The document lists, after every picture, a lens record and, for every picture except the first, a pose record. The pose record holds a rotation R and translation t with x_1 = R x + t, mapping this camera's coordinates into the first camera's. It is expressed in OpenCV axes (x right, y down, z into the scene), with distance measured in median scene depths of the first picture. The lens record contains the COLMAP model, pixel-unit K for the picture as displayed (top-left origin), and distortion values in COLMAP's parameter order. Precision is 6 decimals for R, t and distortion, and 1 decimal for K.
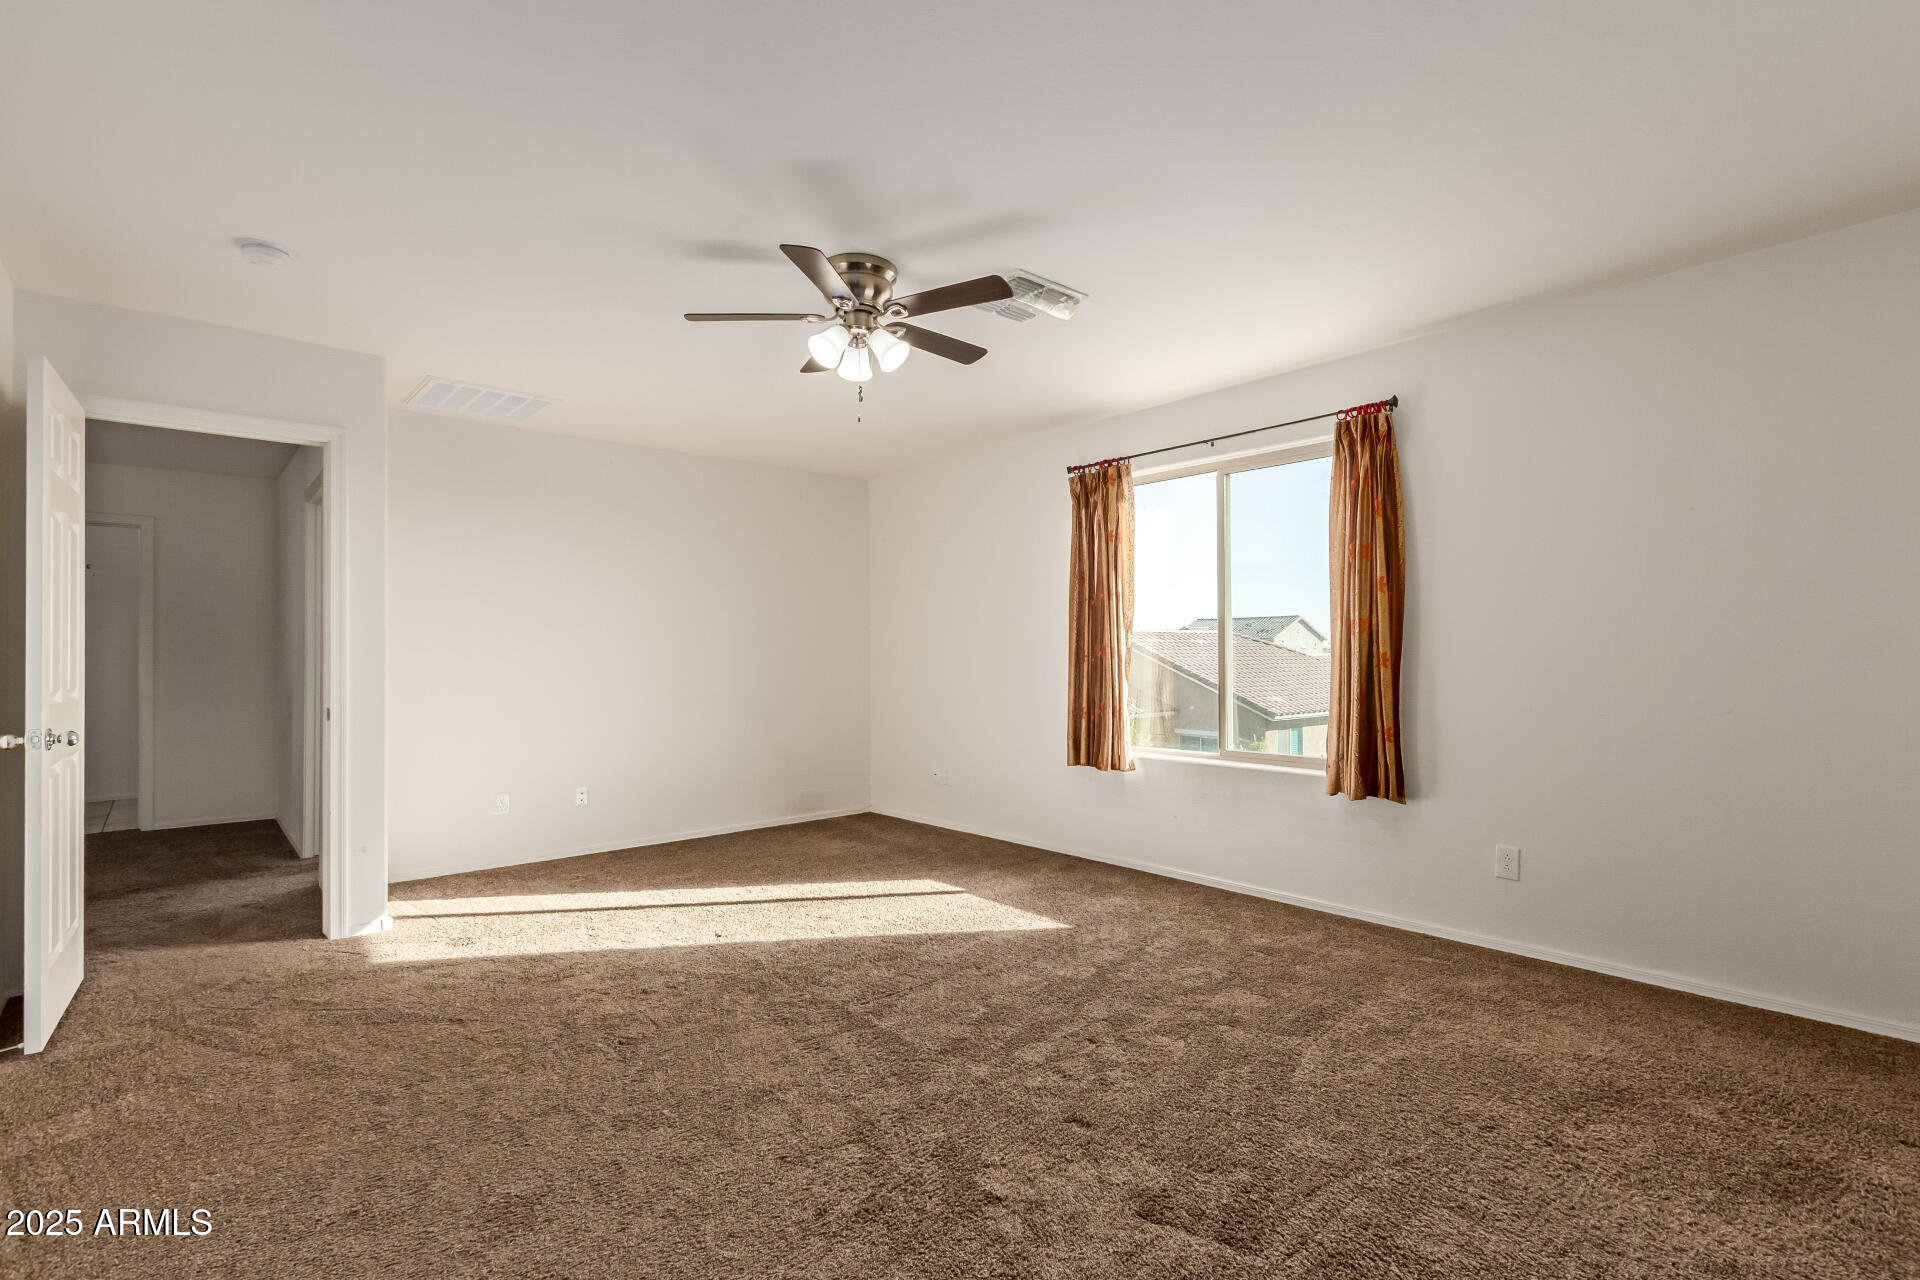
lens RADIAL K [[895.9, 0, 959.7], [0, 895.9, 649.8], [0, 0, 1]] dist [0.004971, 0.000177]
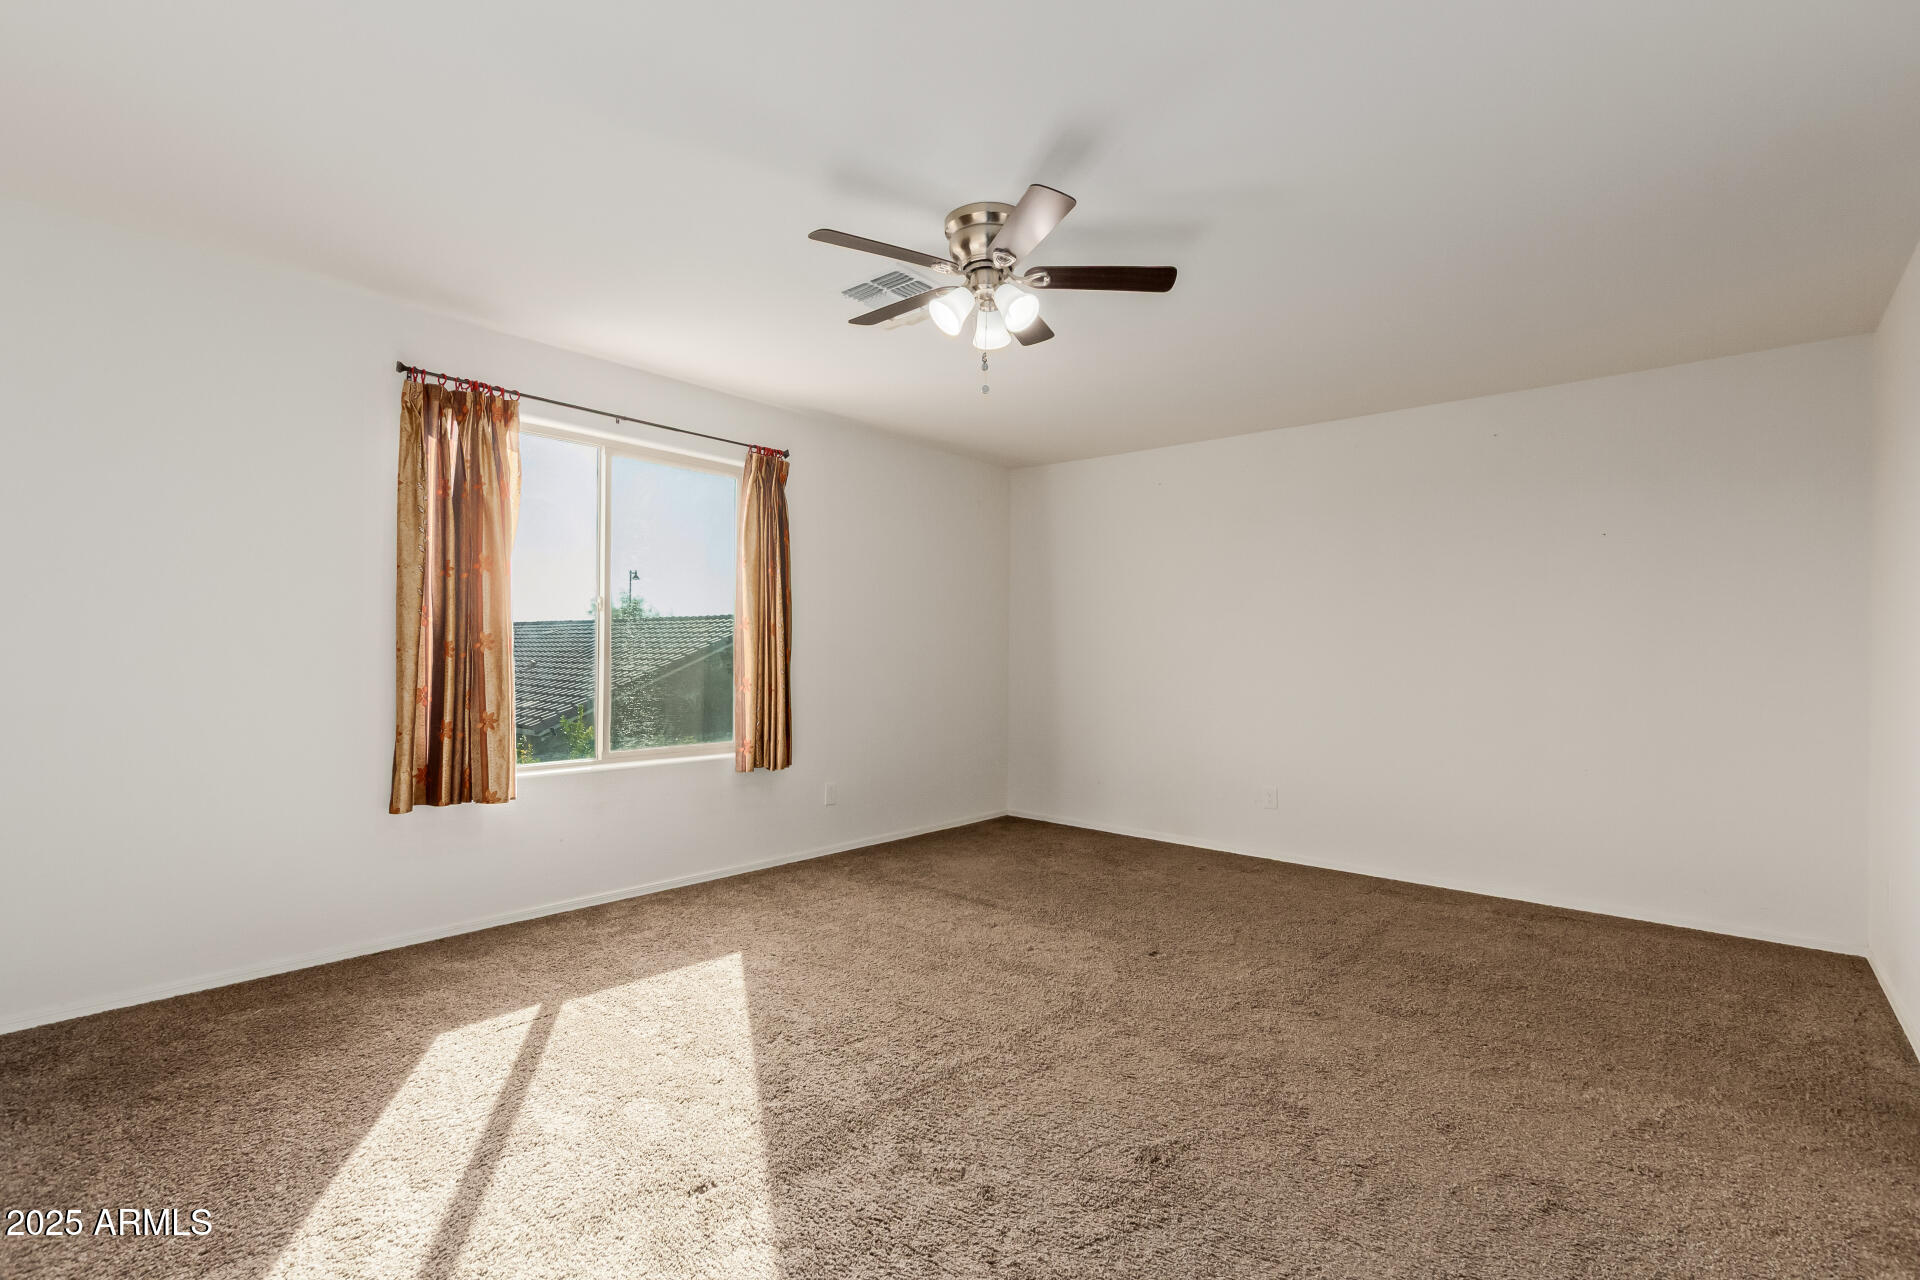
lens RADIAL K [[895.9, 0, 959.7], [0, 895.9, 649.8], [0, 0, 1]] dist [0.004971, 0.000177]
pose [[-0.140278, 0.008342, 0.990077, -0.803571], [-0.013401, 0.999857, -0.010323, 0.012078], [-0.990022, -0.014716, -0.140146, 0.924318]]
